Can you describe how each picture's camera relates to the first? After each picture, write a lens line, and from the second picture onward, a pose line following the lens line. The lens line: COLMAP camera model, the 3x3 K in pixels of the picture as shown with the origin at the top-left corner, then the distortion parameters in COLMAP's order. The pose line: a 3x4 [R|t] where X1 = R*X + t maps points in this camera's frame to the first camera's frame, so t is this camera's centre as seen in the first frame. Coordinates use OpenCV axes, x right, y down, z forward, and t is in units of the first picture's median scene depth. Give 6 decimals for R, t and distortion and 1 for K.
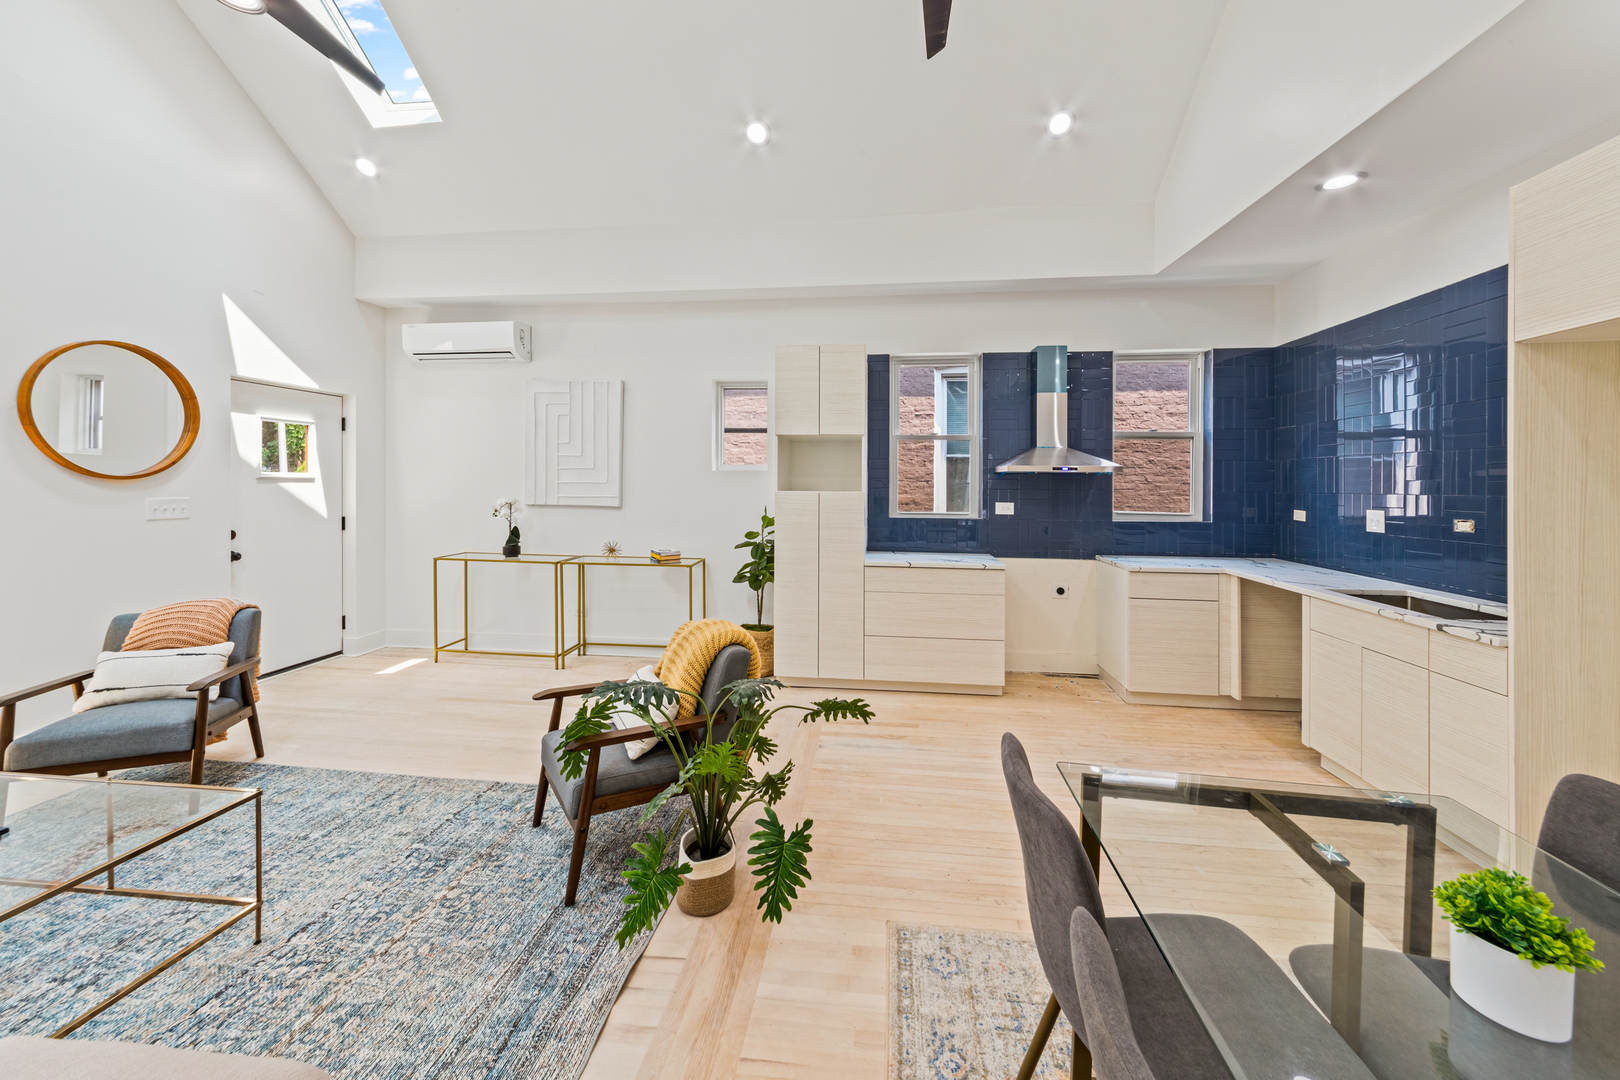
lens RADIAL K [[616.8, 0, 810.7], [0, 616.8, 485.4], [0, 0, 1]] dist [-0.000036, -0.000082]
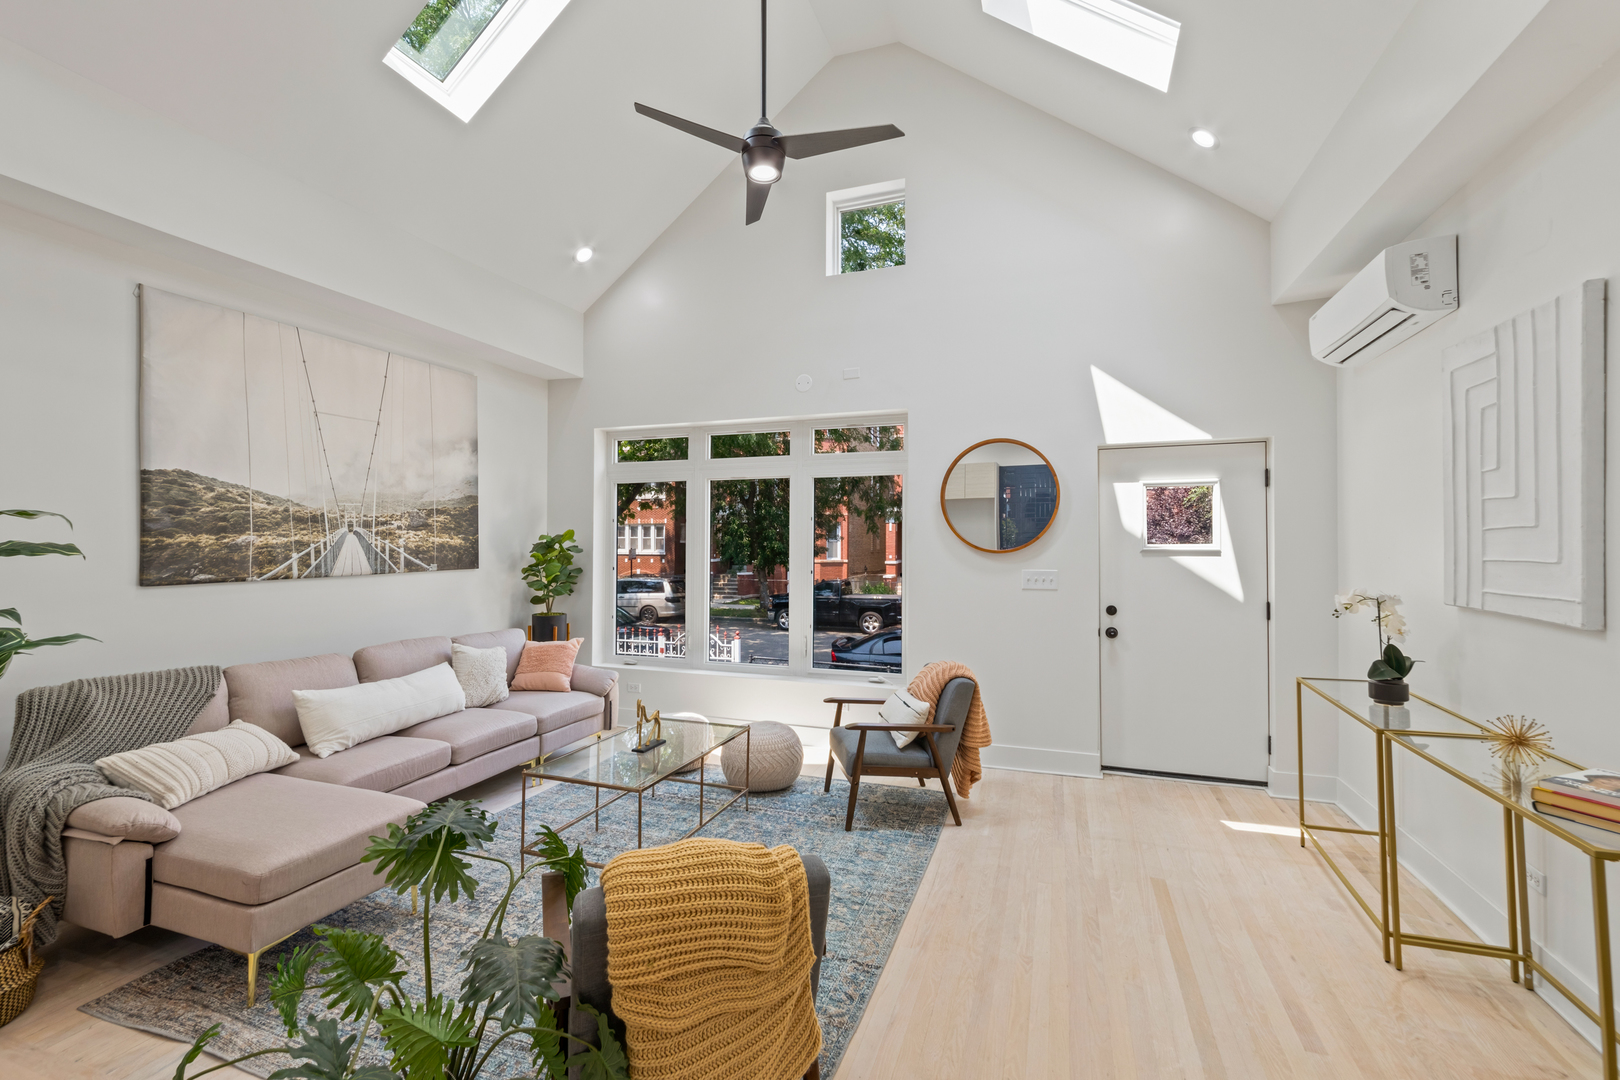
lens RADIAL K [[704.7, 0, 803.1], [0, 704.7, 539.2], [0, 0, 1]] dist [-0.000487, 0.005485]
pose [[-0.227024, -0.013324, -0.973798, 0.237165], [-0.002180, 0.999911, -0.013173, -0.014846], [0.973887, -0.000868, -0.227033, 0.759106]]
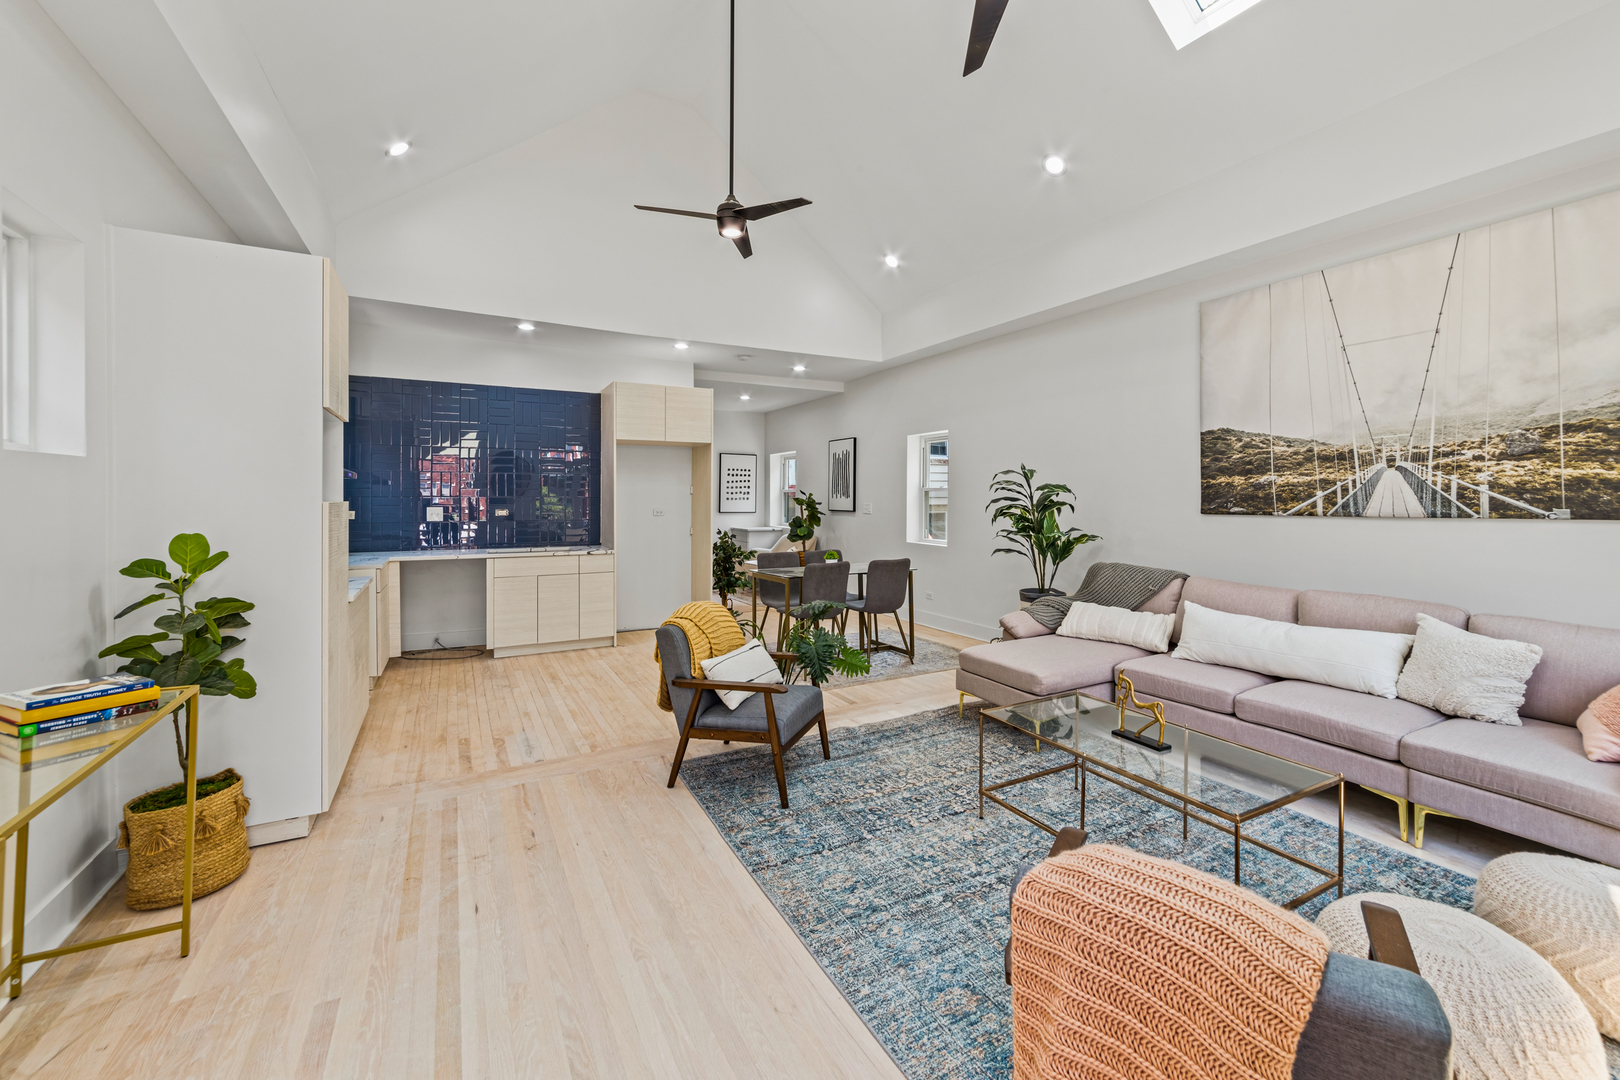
lens RADIAL K [[664.9, 0, 806.4], [0, 664.9, 494.2], [0, 0, 1]] dist [0.013957, -0.000066]
pose [[-0.577177, -0.004246, 0.816608, -0.855592], [-0.003019, 0.999991, 0.003066, -0.003876], [-0.816614, -0.000696, -0.577184, 0.990026]]
